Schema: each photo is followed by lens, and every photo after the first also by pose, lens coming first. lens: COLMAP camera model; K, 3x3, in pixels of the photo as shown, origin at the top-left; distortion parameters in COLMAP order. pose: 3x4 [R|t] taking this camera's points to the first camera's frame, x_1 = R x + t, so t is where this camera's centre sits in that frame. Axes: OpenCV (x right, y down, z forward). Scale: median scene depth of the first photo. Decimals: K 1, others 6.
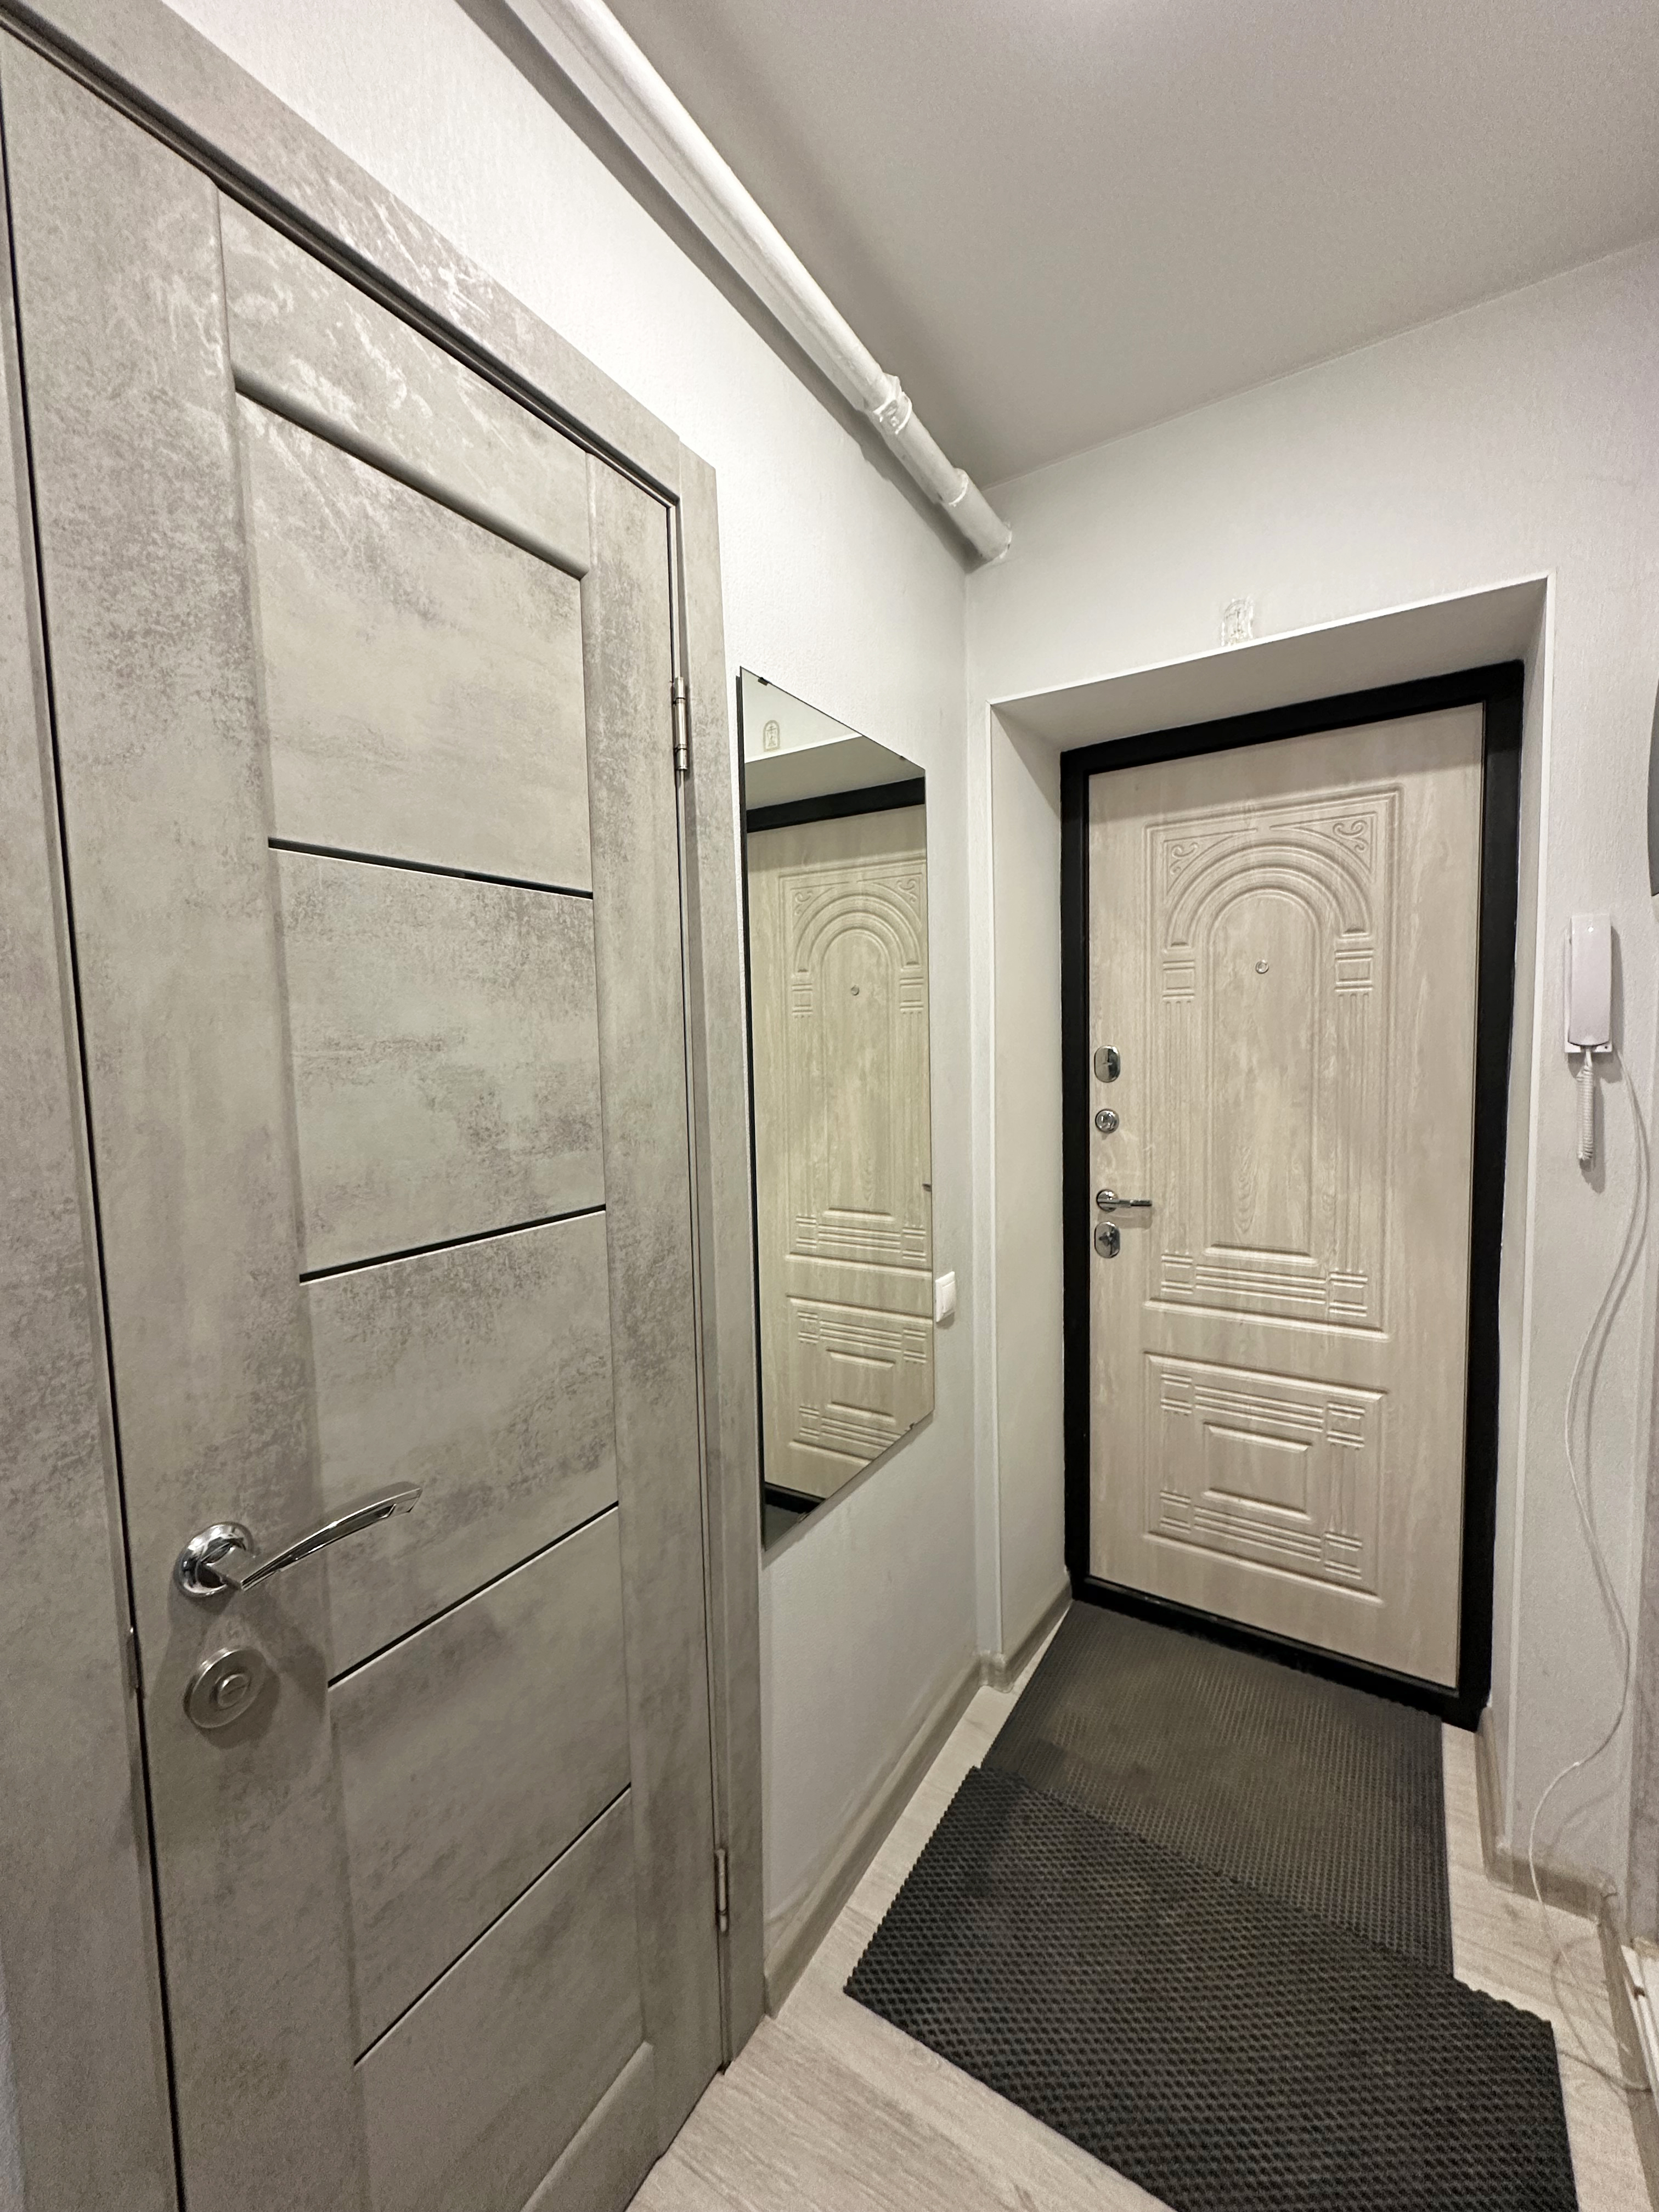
lens RADIAL K [[890.9, 0, 829.6], [0, 890.9, 1105.6], [0, 0, 1]] dist [-0.000786, 0.000035]
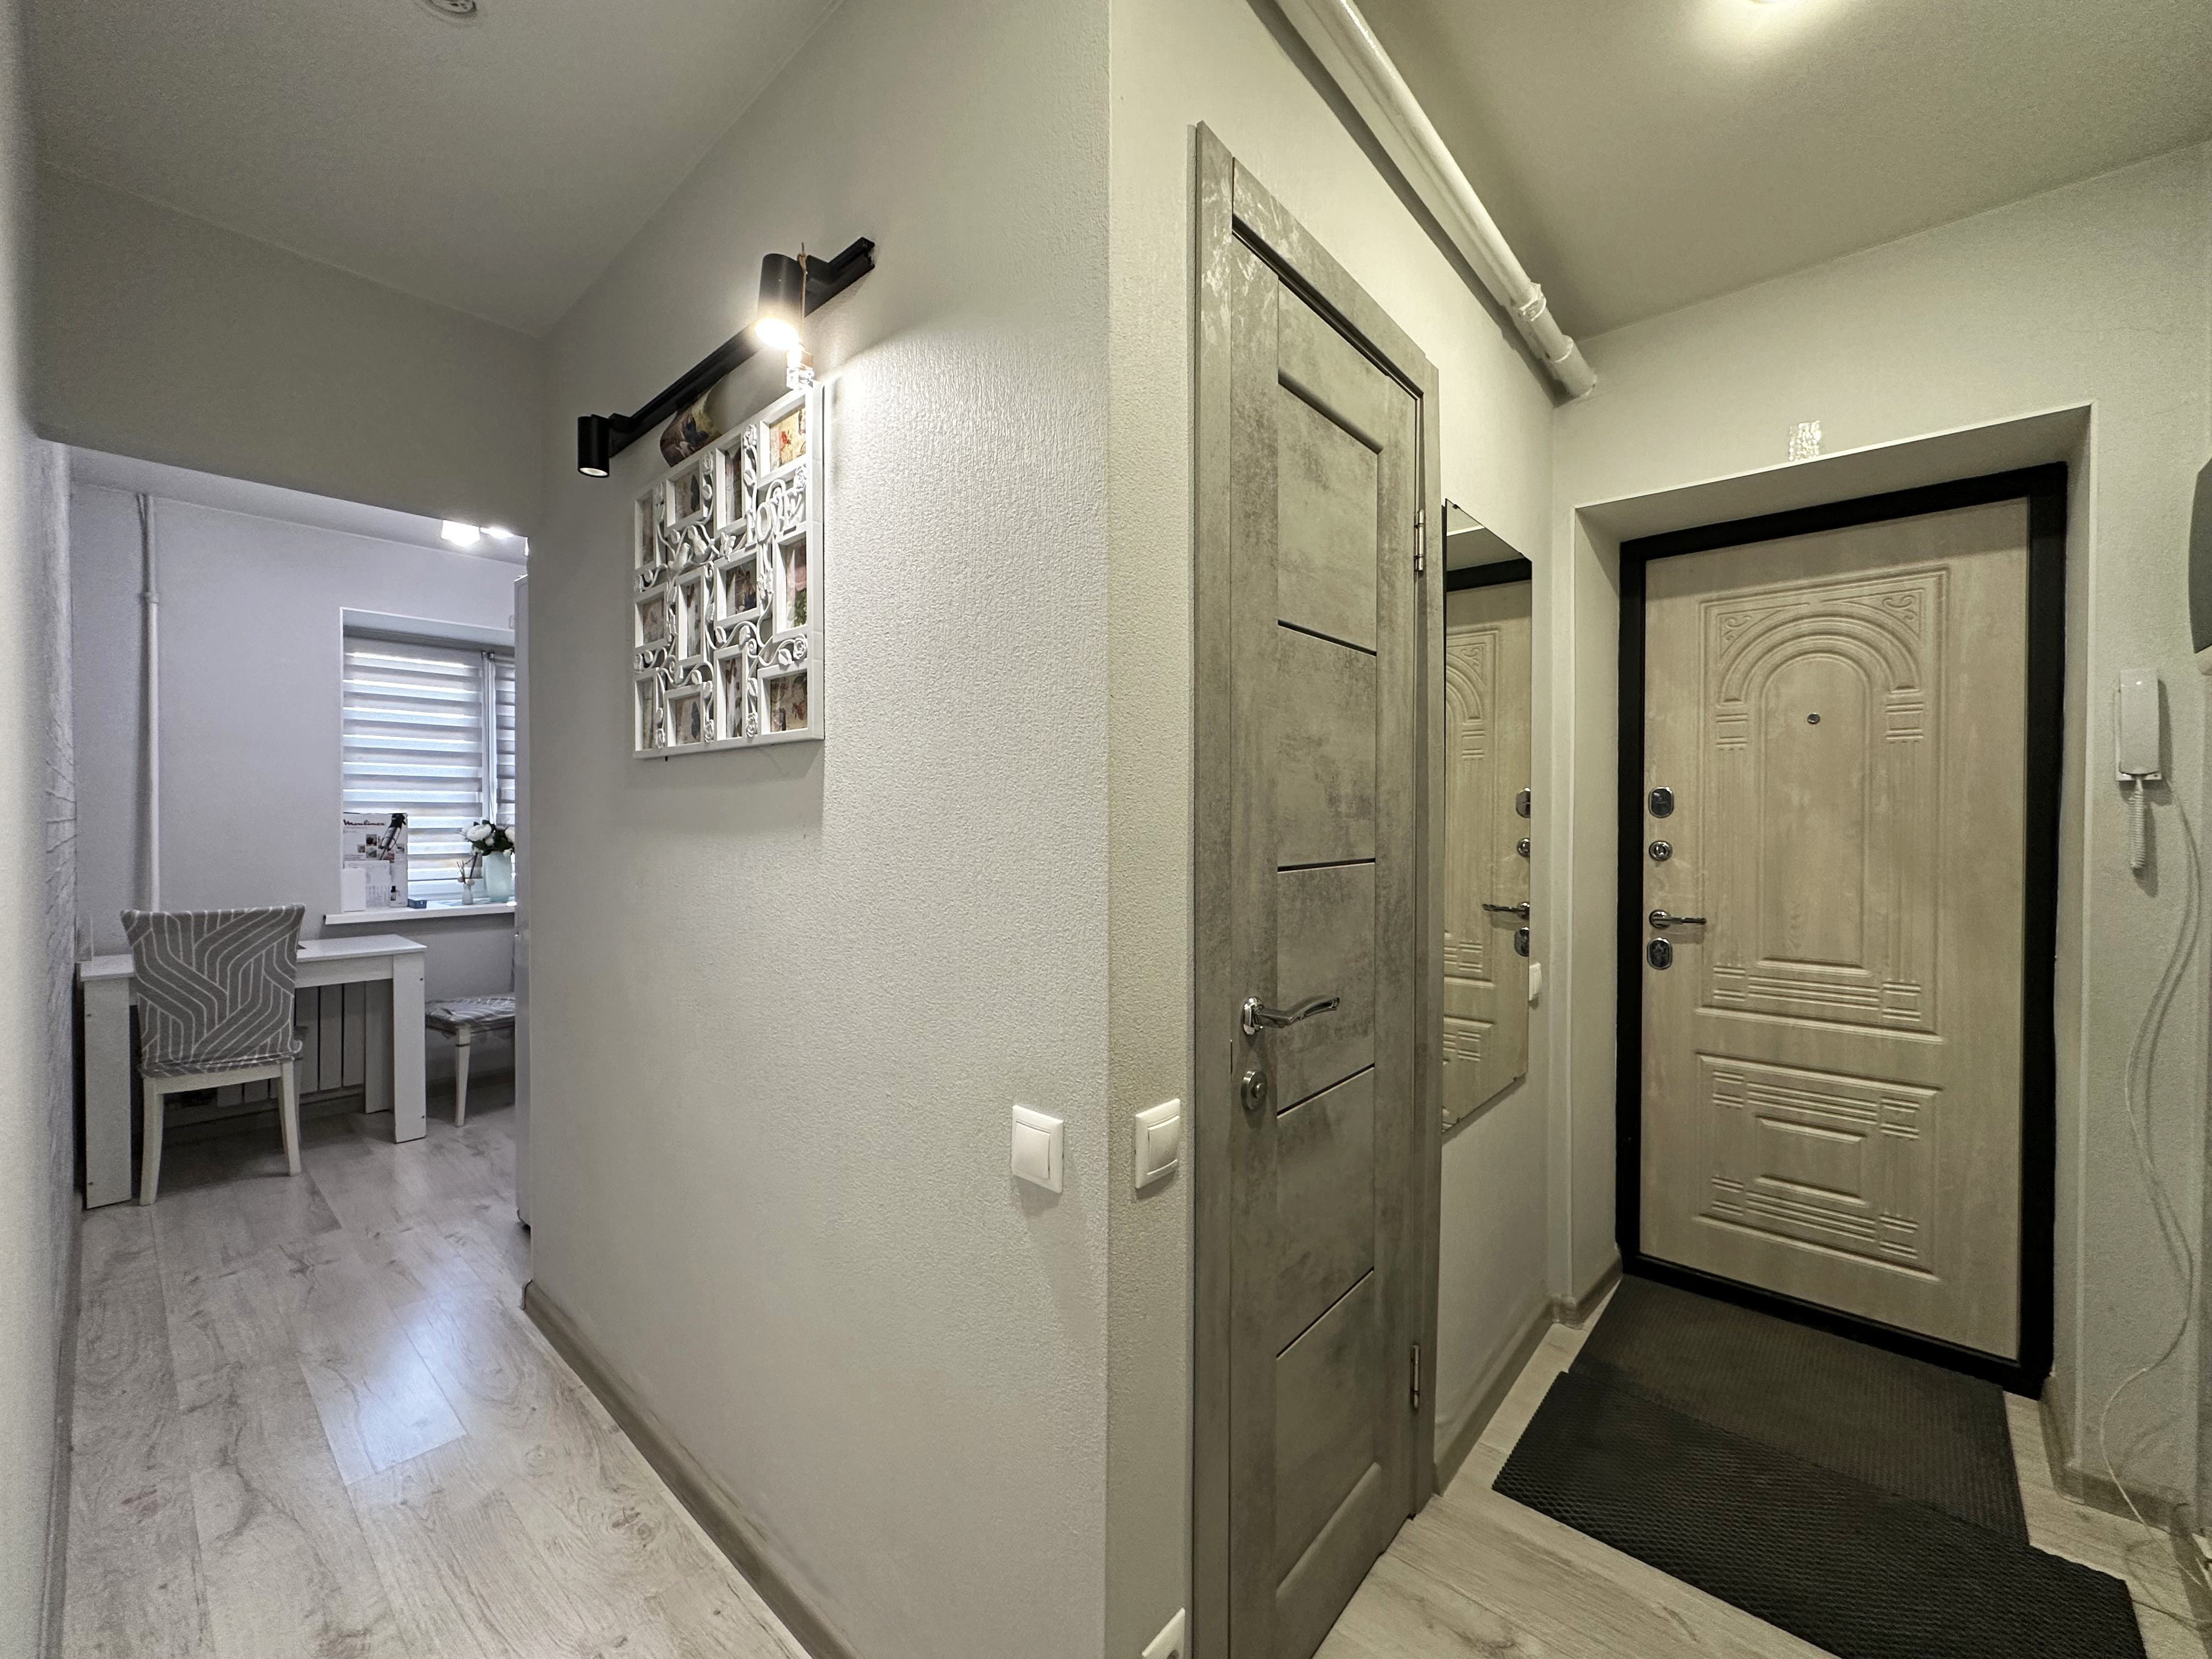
lens RADIAL K [[890.9, 0, 1108.7], [0, 890.9, 826.8], [0, 0, 1]] dist [-0.000786, 0.000035]
pose [[0.987800, 0.026174, -0.153513, -0.271736], [-0.034982, 0.997875, -0.054962, 0.091096], [0.151748, 0.059661, 0.986617, -0.317822]]
